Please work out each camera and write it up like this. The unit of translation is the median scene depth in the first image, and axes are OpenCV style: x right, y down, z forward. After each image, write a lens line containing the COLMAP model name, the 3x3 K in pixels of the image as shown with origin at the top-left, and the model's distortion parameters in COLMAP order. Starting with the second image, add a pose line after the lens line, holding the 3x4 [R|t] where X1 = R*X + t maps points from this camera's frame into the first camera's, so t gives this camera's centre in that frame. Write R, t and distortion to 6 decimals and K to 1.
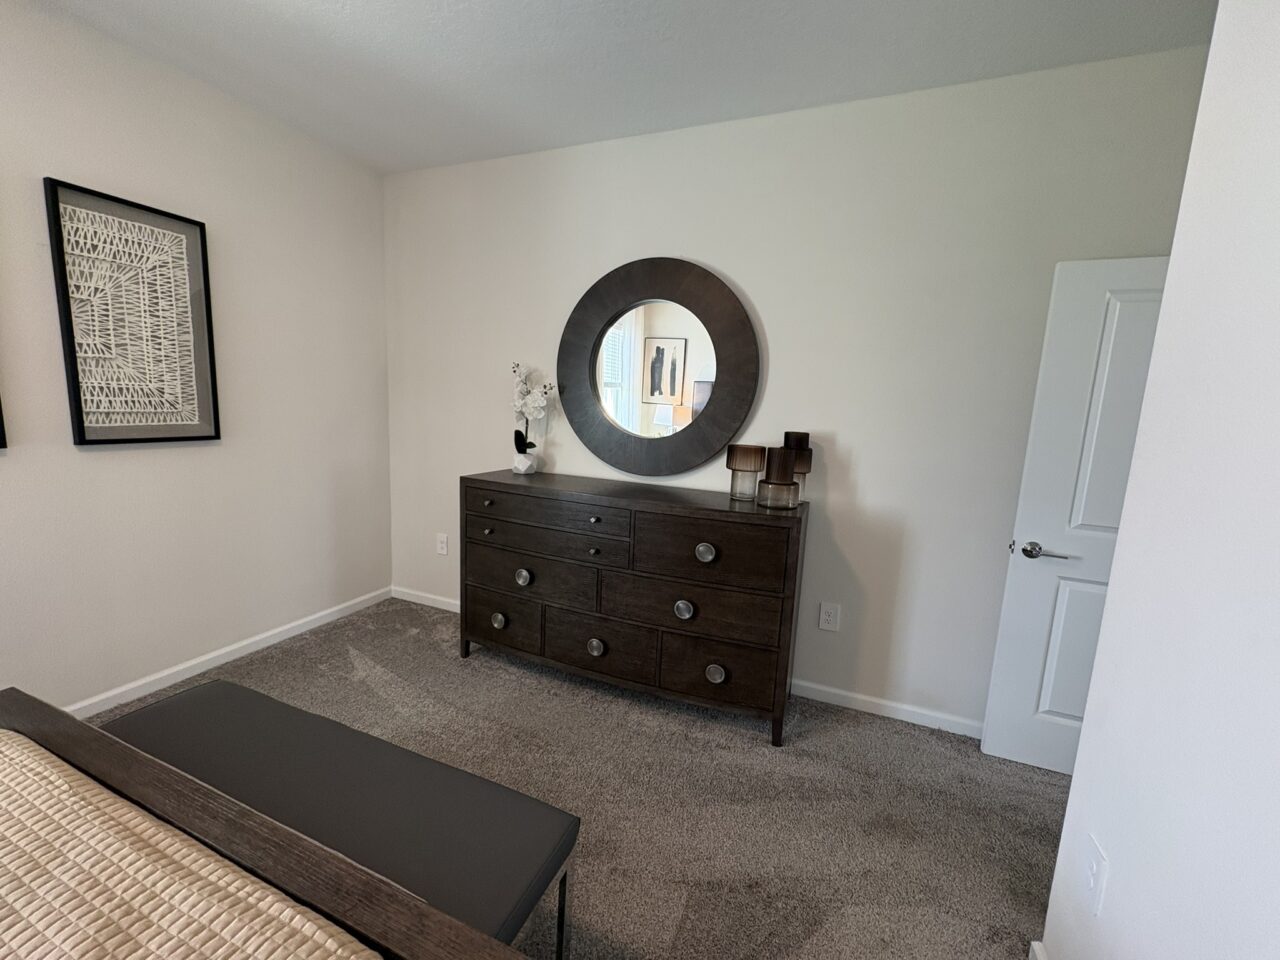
lens RADIAL K [[513.5, 0, 638.9], [0, 513.5, 479.6], [0, 0, 1]] dist [0.001754, 0.000344]
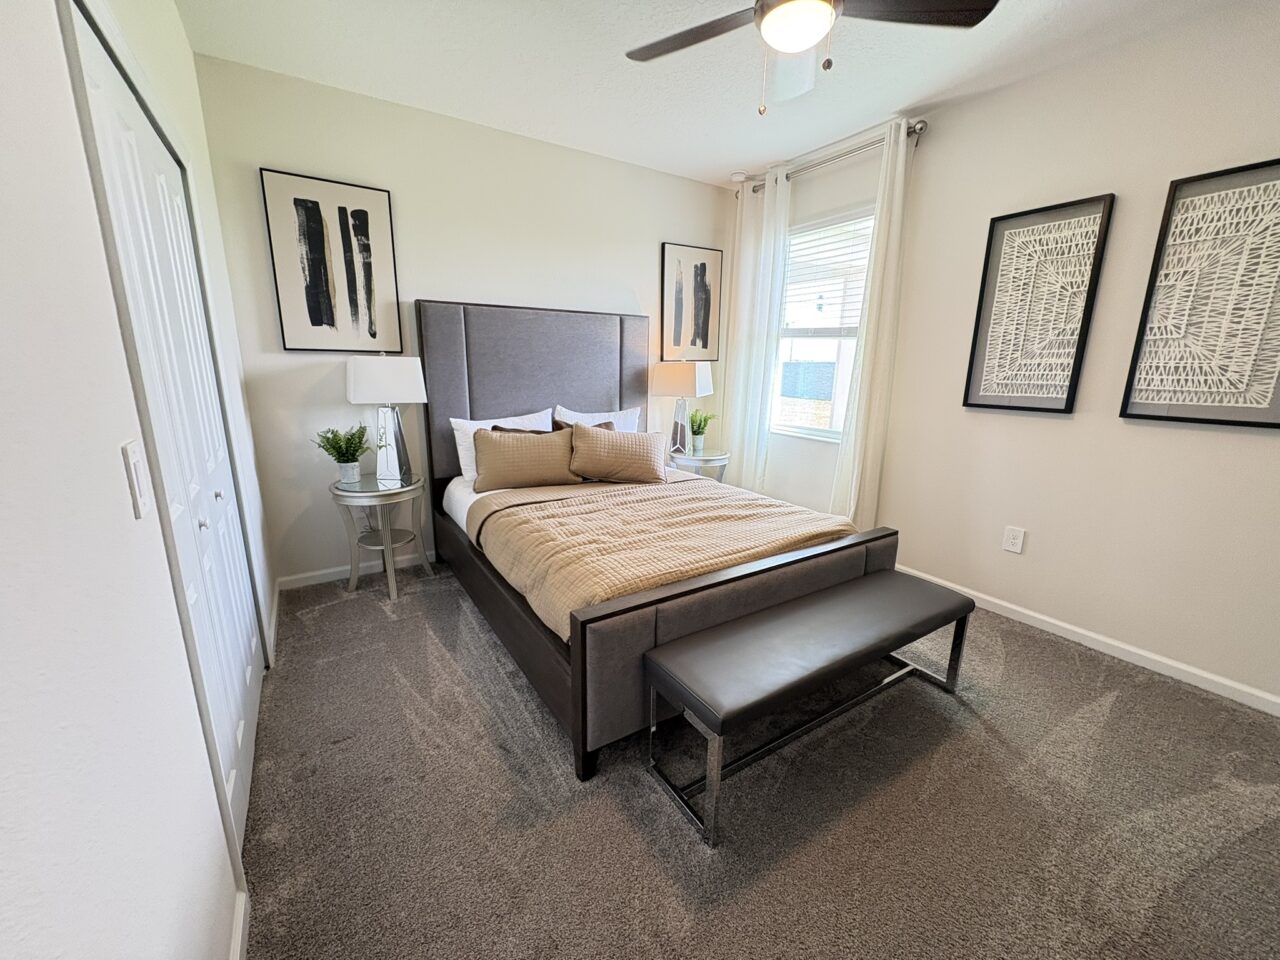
lens RADIAL K [[513.5, 0, 641.5], [0, 513.5, 477.7], [0, 0, 1]] dist [0.001754, 0.000344]
pose [[-0.570384, 0.126407, -0.811593, 0.461401], [-0.158680, 0.952515, 0.259875, -0.063676], [0.805905, 0.277012, -0.523241, 0.730895]]
